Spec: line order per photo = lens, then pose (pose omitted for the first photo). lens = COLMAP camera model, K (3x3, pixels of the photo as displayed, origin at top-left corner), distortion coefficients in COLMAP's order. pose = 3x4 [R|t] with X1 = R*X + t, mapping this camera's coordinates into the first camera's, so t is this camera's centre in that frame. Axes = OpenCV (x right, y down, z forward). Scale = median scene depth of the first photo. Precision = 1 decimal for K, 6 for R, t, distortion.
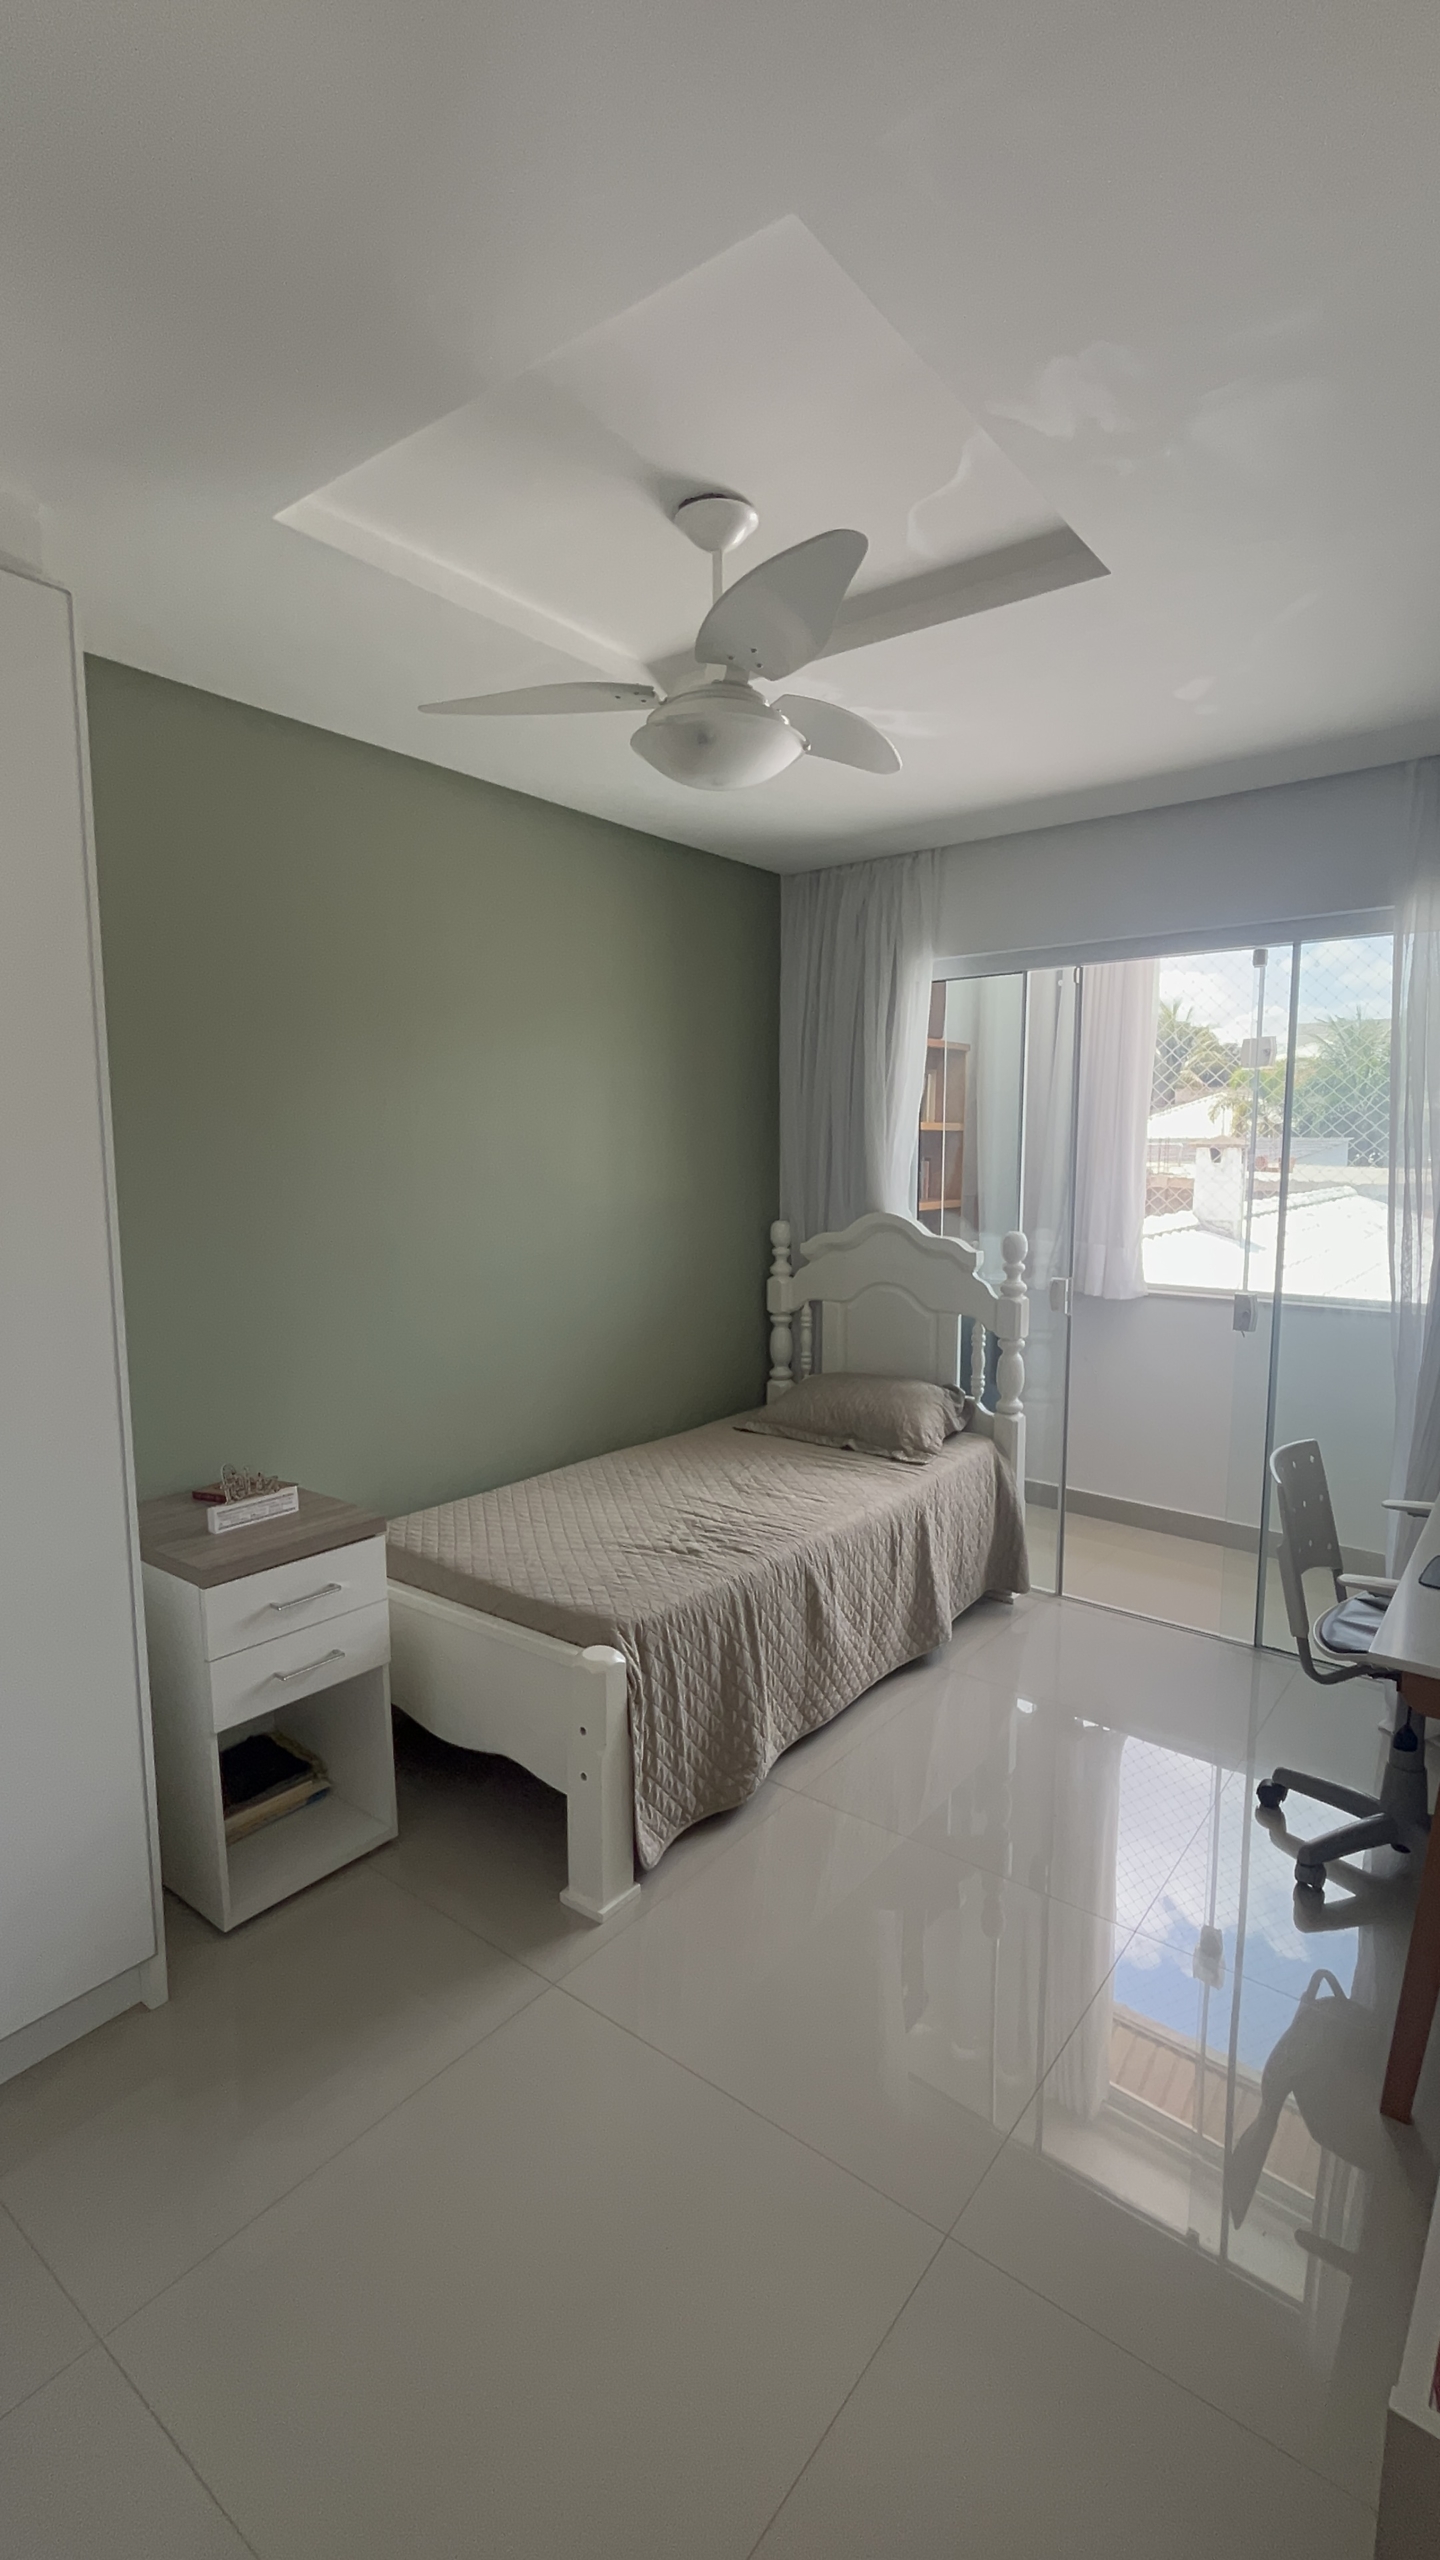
lens RADIAL K [[1143.7, 0, 724.9], [0, 1143.7, 1280.2], [0, 0, 1]] dist [-0.002495, 0.000592]
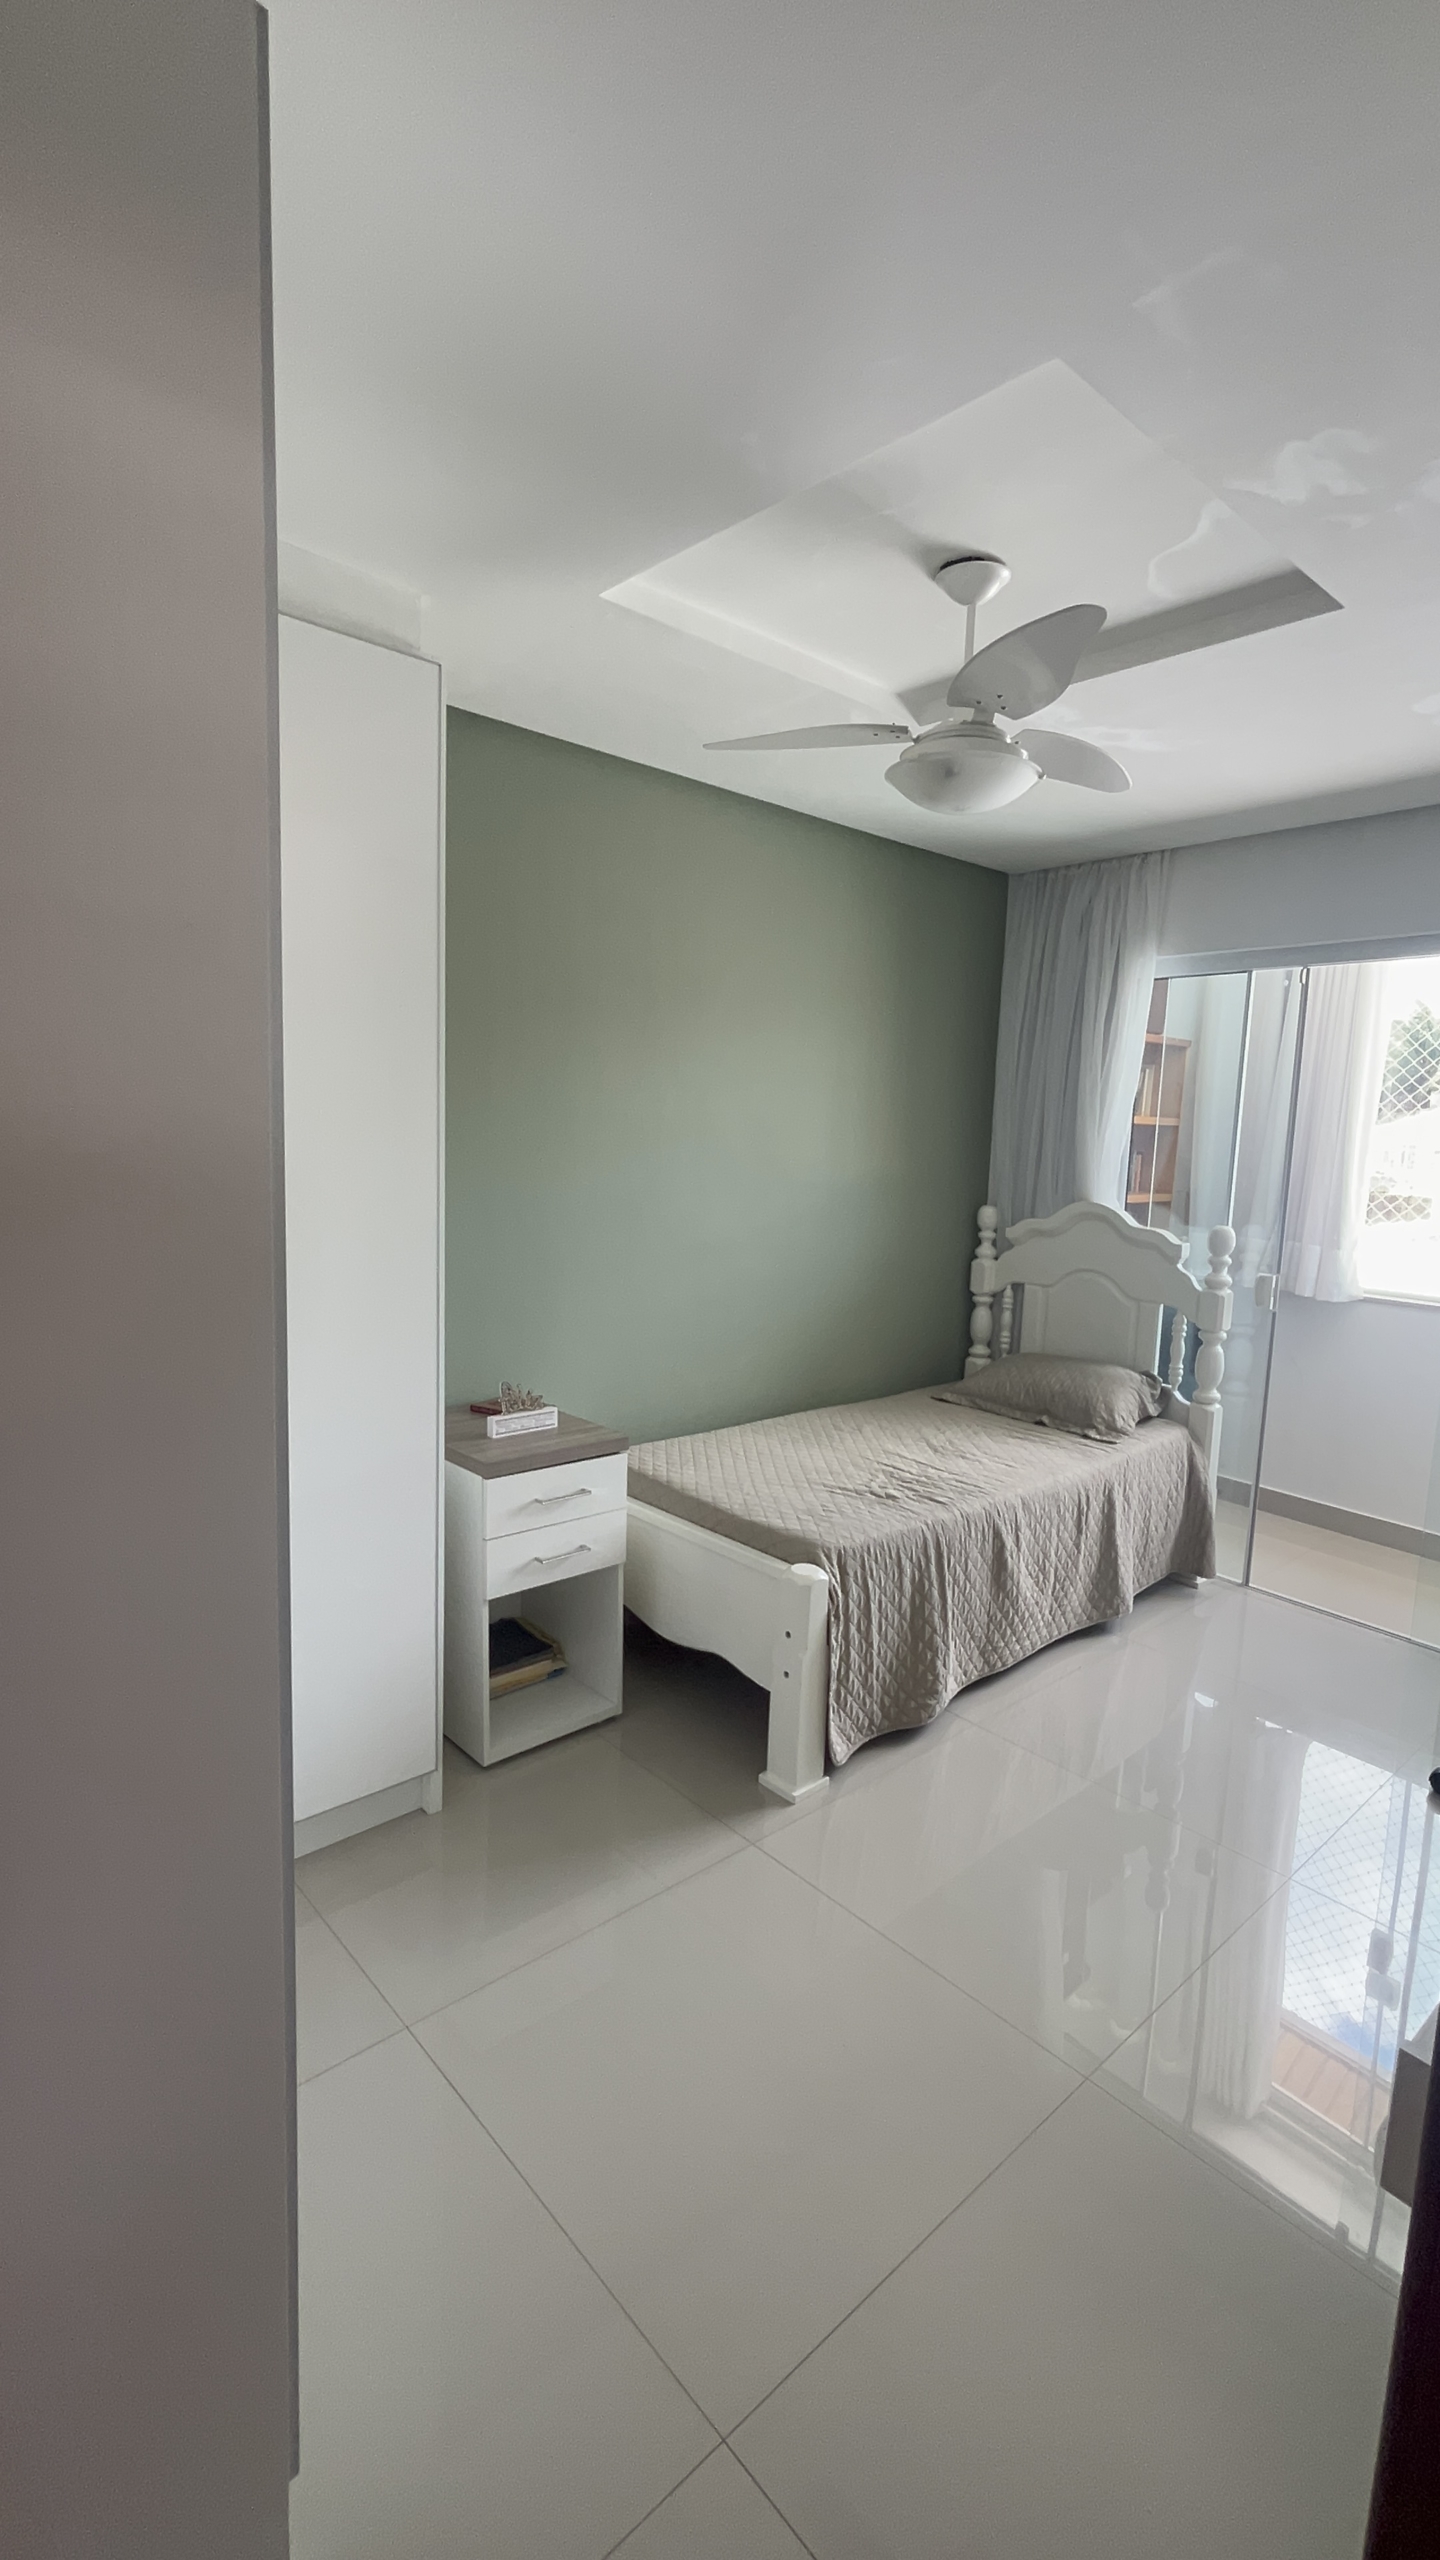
lens RADIAL K [[1143.7, 0, 724.9], [0, 1143.7, 1280.2], [0, 0, 1]] dist [-0.002495, 0.000592]
pose [[0.983644, 0.059498, -0.170015, -0.009795], [-0.057187, 0.998193, 0.018459, 0.016238], [0.170806, -0.008435, 0.985269, -0.107936]]
